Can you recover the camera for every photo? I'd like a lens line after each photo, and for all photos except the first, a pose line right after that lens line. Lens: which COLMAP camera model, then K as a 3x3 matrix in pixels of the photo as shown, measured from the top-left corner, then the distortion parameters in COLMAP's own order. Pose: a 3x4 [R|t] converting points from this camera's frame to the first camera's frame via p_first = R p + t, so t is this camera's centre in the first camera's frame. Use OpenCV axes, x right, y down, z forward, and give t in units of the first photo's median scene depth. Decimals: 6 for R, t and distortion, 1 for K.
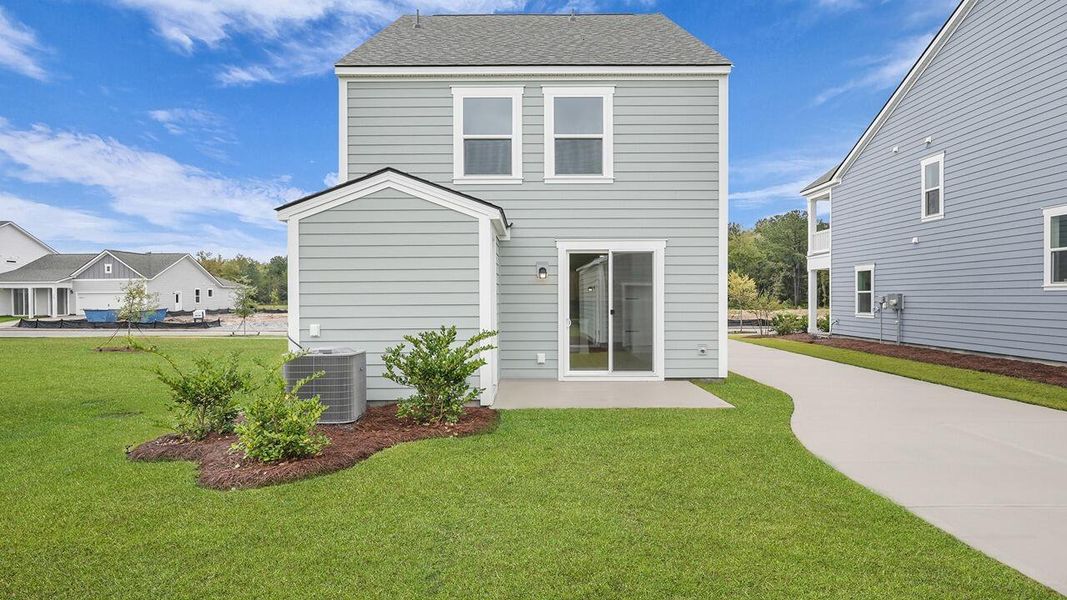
lens RADIAL K [[671.9, 0, 530.7], [0, 671.9, 298.8], [0, 0, 1]] dist [0.018262, -0.009052]
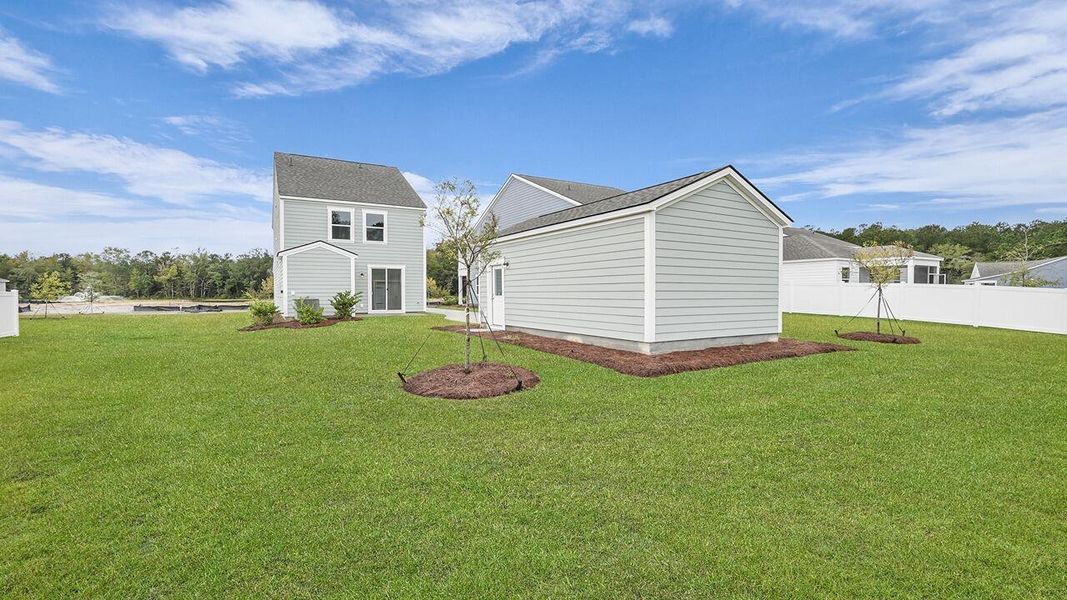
lens RADIAL K [[481.0, 0, 528.4], [0, 481.0, 291.3], [0, 0, 1]] dist [-0.002188, 0.001537]
pose [[0.872324, 0.003234, 0.488917, -0.356886], [0.000117, 0.999977, -0.006824, 0.041796], [-0.488928, 0.006010, 0.872304, -1.089569]]
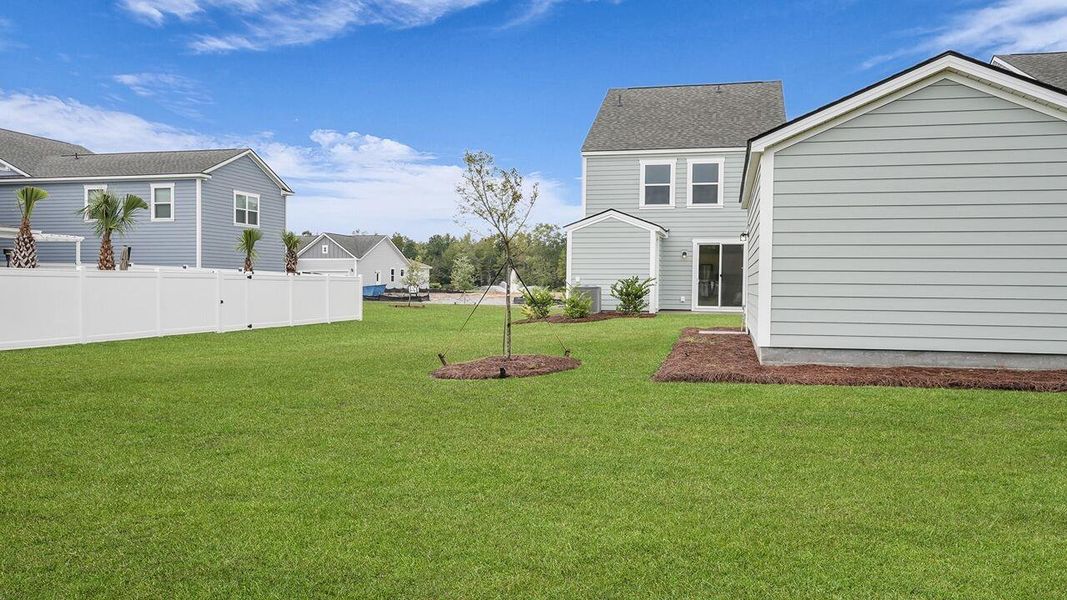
lens RADIAL K [[834.2, 0, 495.3], [0, 834.2, 290.9], [0, 0, 1]] dist [-0.008488, -0.009851]
pose [[0.959363, 0.017556, -0.281627, 0.171266], [-0.015865, 0.999840, 0.008284, 0.053259], [0.281727, -0.003479, 0.959488, -1.449251]]
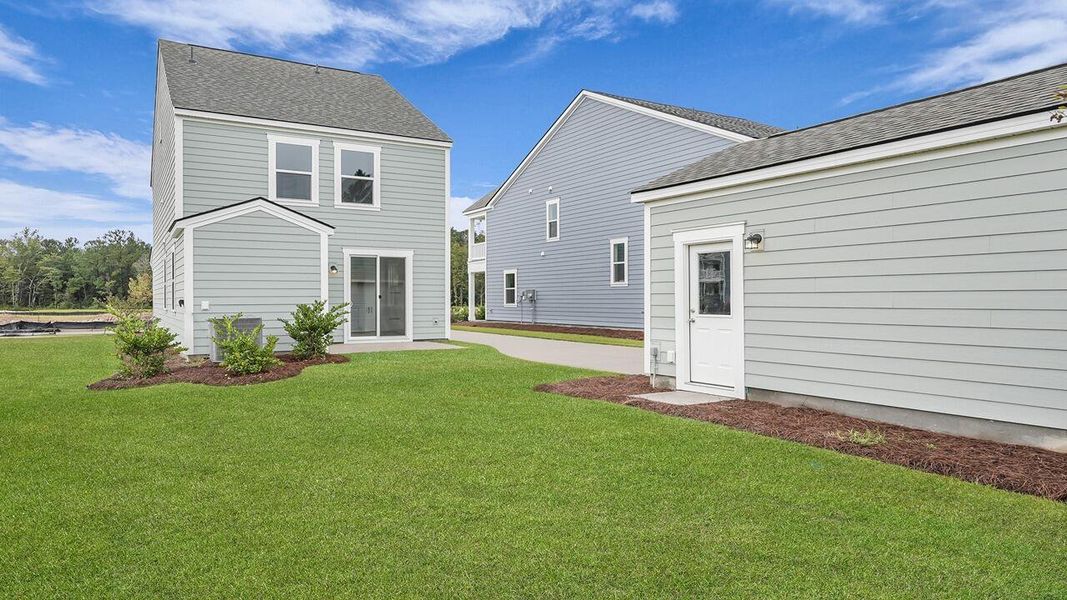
lens RADIAL K [[703.3, 0, 532.3], [0, 703.3, 289.7], [0, 0, 1]] dist [0.003366, 0.003044]
pose [[0.862205, 0.008863, 0.506482, -0.377797], [-0.000433, 0.999859, -0.016760, 0.030032], [-0.506559, 0.014231, 0.862088, -0.520922]]
